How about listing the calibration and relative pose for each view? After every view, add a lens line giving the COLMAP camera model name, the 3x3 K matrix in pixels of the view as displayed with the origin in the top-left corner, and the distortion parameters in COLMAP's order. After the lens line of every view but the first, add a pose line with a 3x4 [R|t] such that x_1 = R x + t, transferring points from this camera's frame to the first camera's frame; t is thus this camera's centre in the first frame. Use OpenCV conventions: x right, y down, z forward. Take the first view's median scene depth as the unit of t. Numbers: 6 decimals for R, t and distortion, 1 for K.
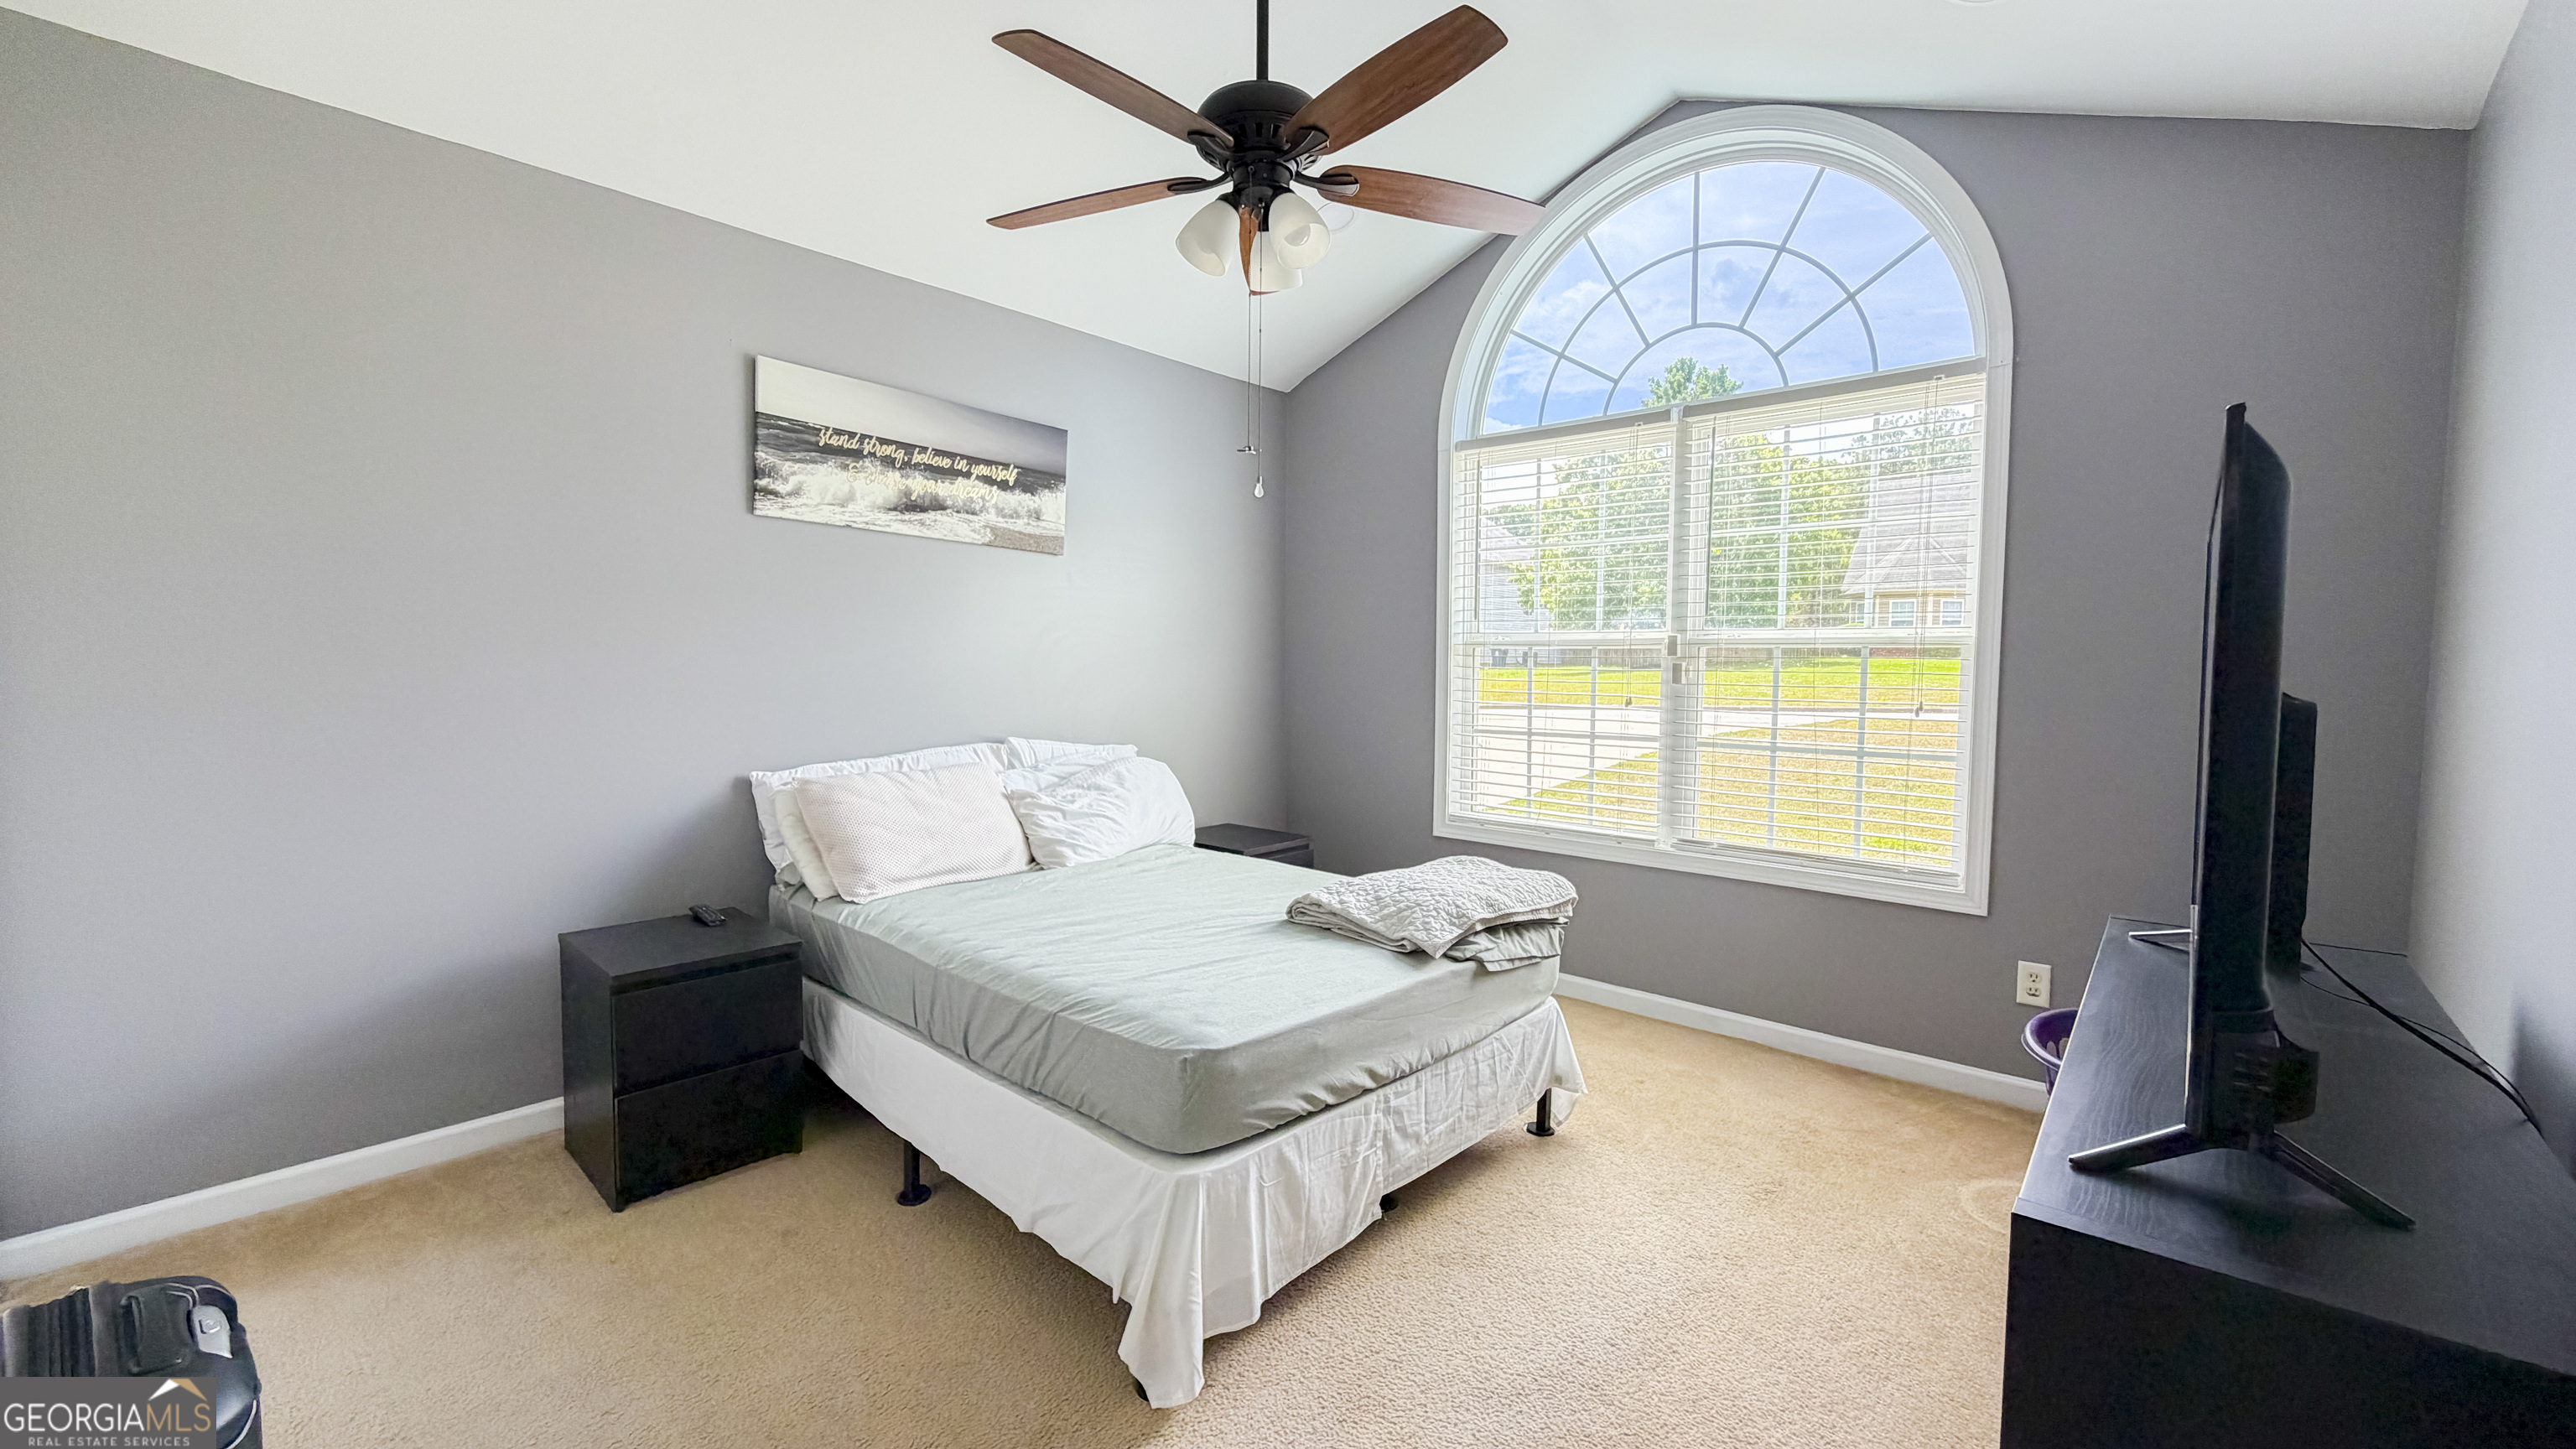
lens RADIAL K [[1043.0, 0, 1285.0], [0, 1043.0, 721.6], [0, 0, 1]] dist [0.000198, -0.000525]
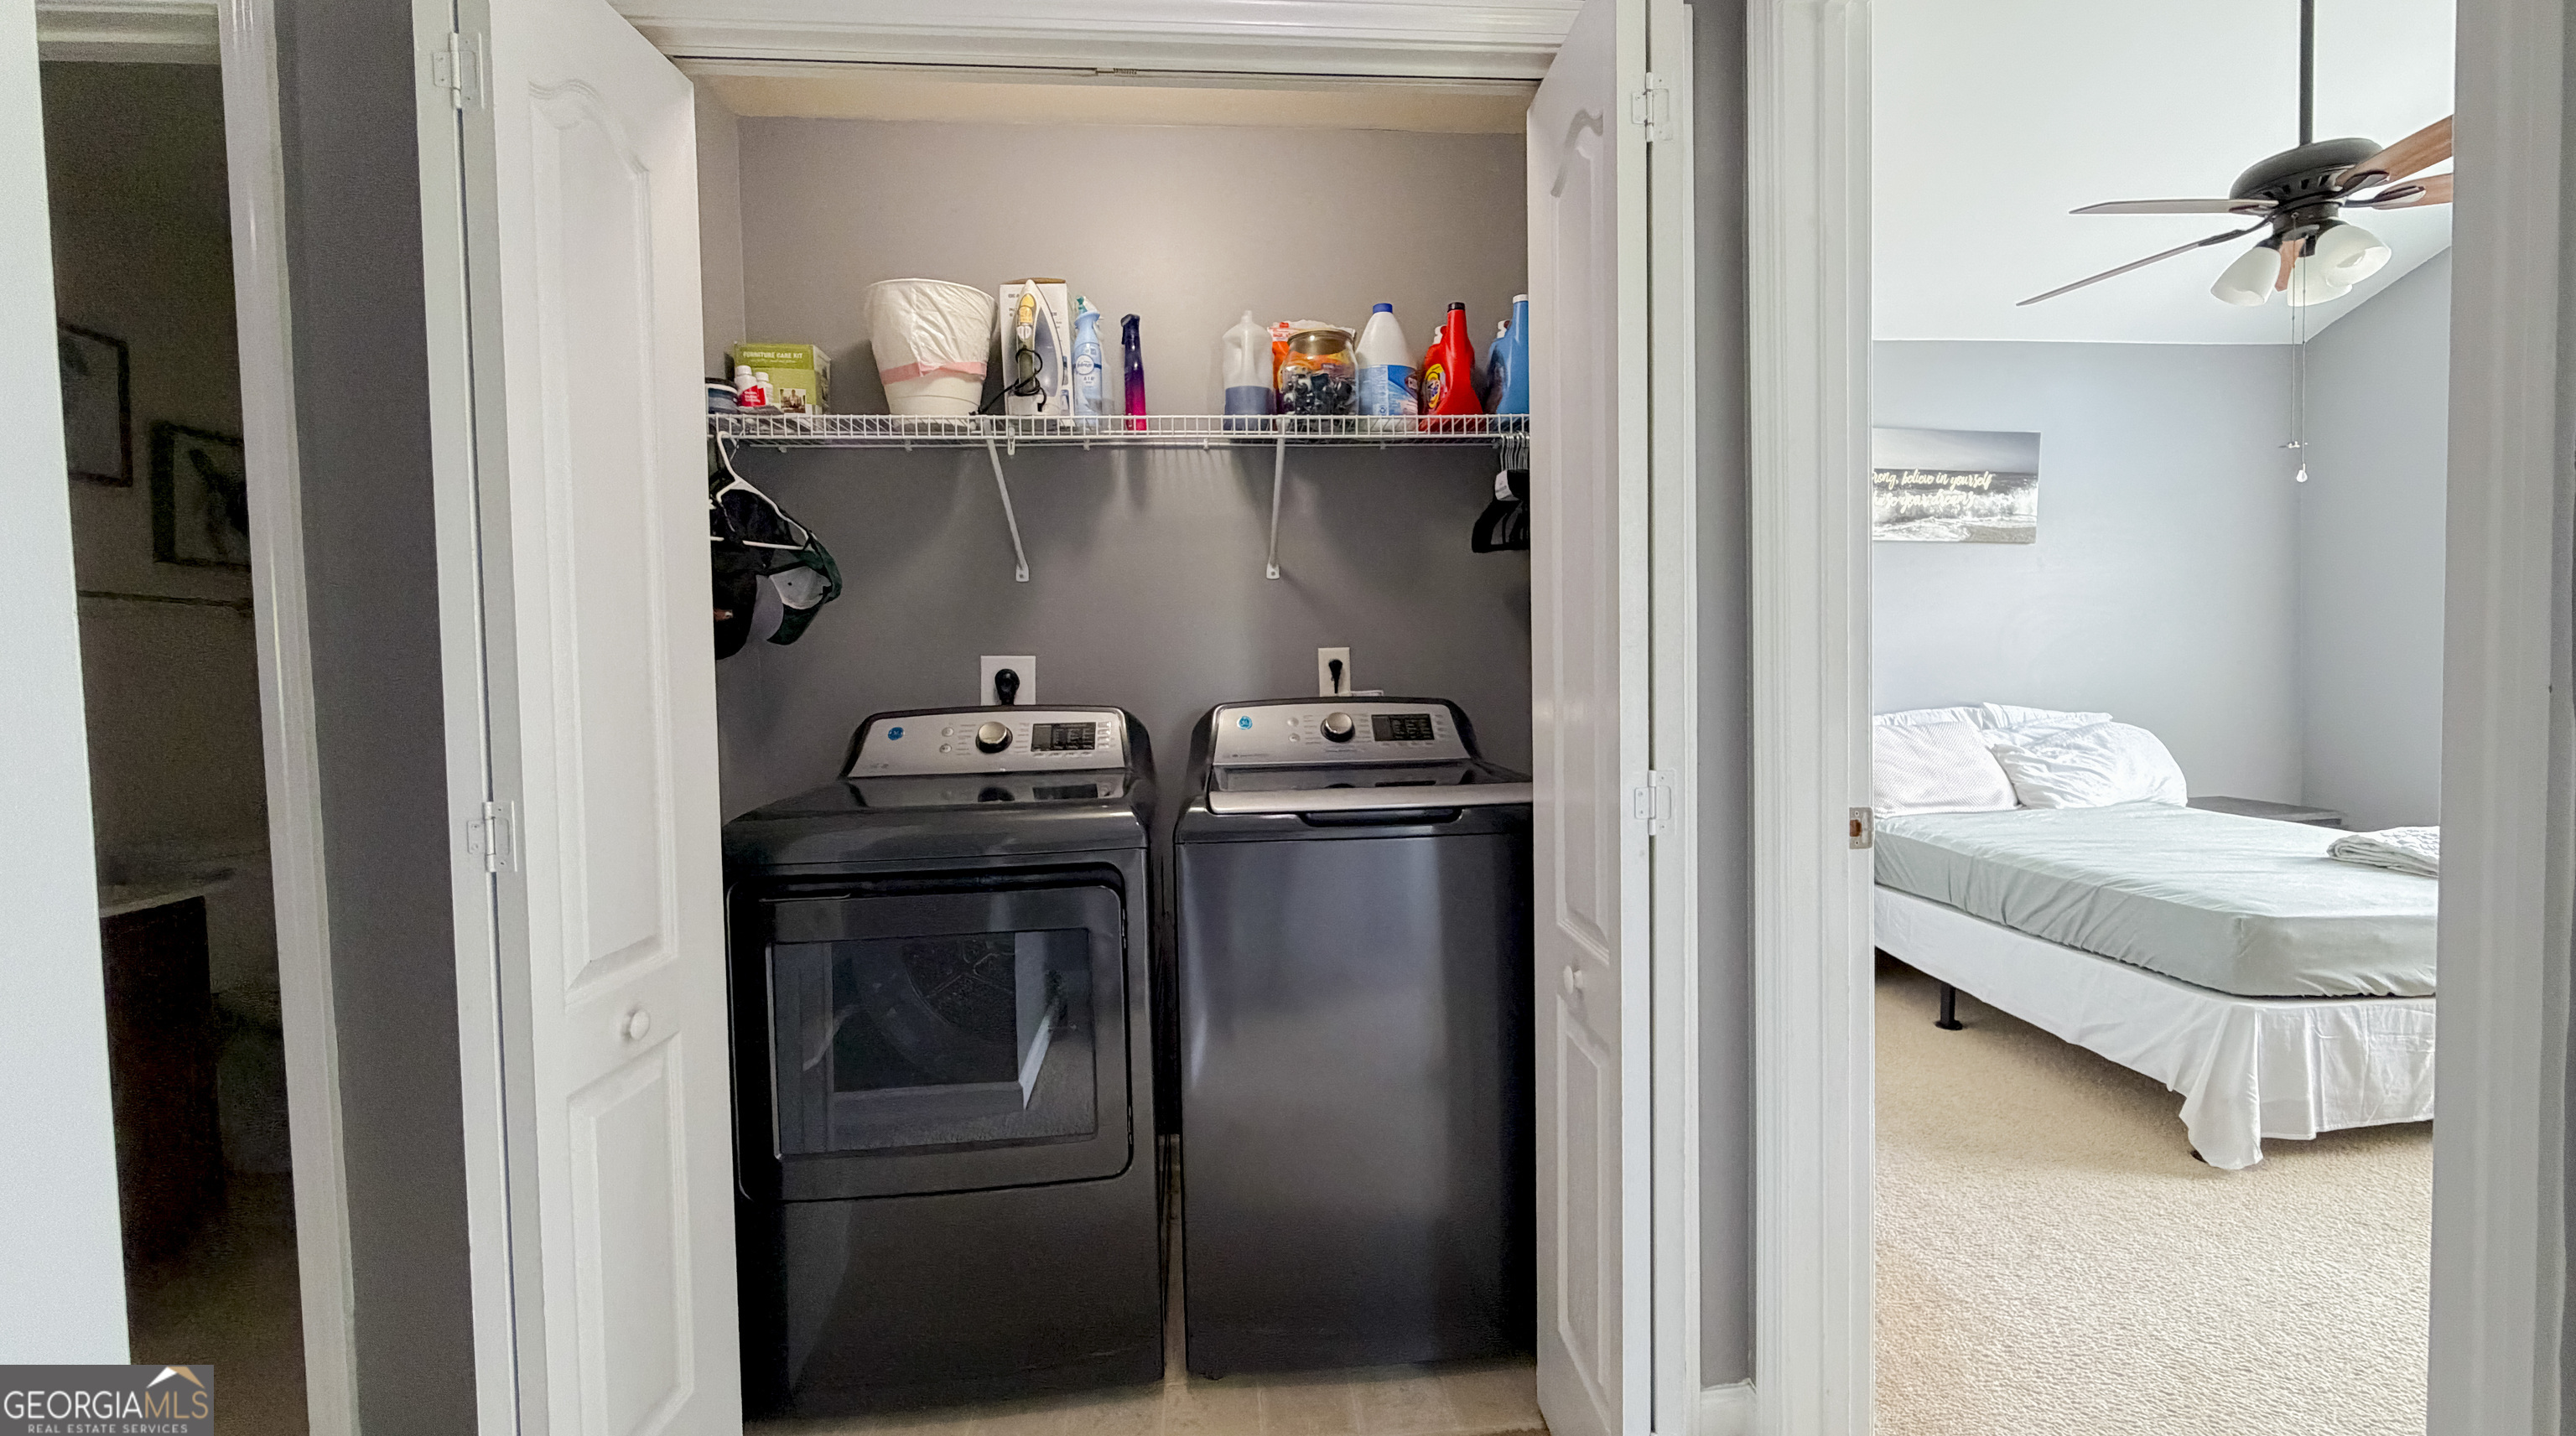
lens RADIAL K [[1042.9, 0, 1290.7], [0, 1042.9, 703.4], [0, 0, 1]] dist [0.000198, -0.000525]
pose [[0.735063, -0.001682, -0.677997, -0.045982], [-0.009158, 0.999881, -0.012410, 0.041955], [0.677937, 0.015331, 0.734960, -0.443284]]
